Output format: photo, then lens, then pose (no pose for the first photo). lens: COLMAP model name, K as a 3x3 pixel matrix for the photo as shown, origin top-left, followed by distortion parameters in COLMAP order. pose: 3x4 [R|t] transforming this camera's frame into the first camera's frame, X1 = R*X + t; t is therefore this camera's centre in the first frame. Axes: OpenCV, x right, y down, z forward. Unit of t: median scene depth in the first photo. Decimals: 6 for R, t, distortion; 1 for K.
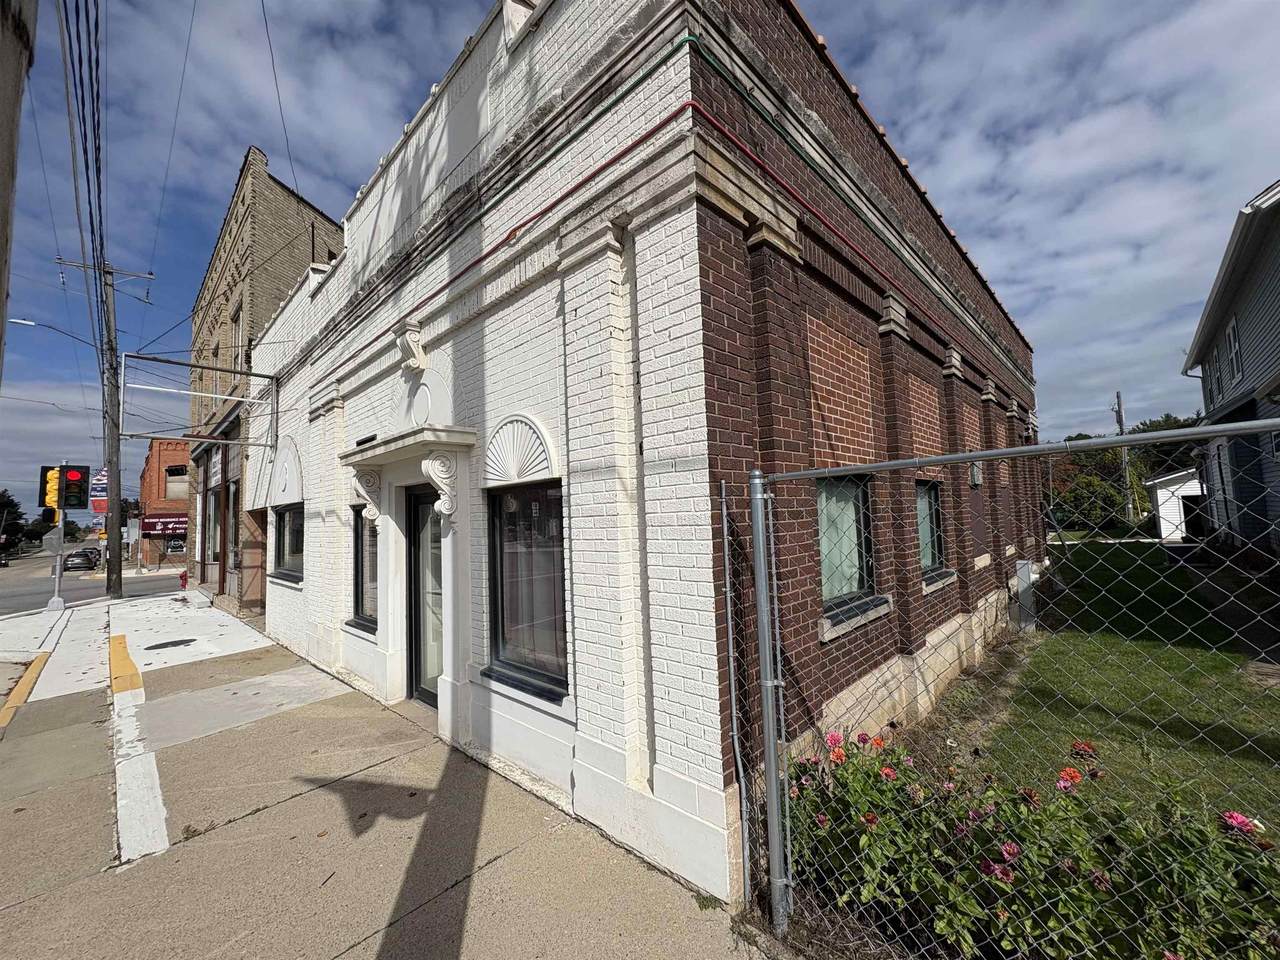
lens RADIAL K [[508.1, 0, 639.2], [0, 508.1, 480.7], [0, 0, 1]] dist [0.001280, -0.000456]
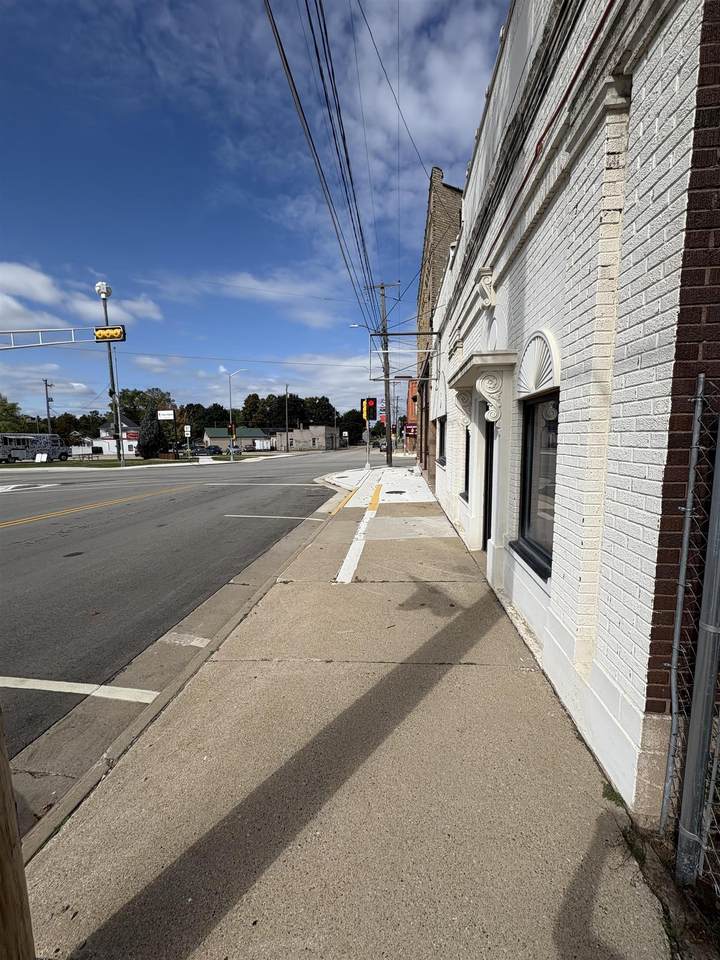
lens RADIAL K [[381.0, 0, 359.5], [0, 381.0, 482.0], [0, 0, 1]] dist [0.001280, -0.000456]
pose [[0.612224, 0.127330, -0.780365, 0.194200], [0.040645, 0.980575, 0.191885, 0.017086], [0.789639, -0.149194, 0.595156, 0.126347]]
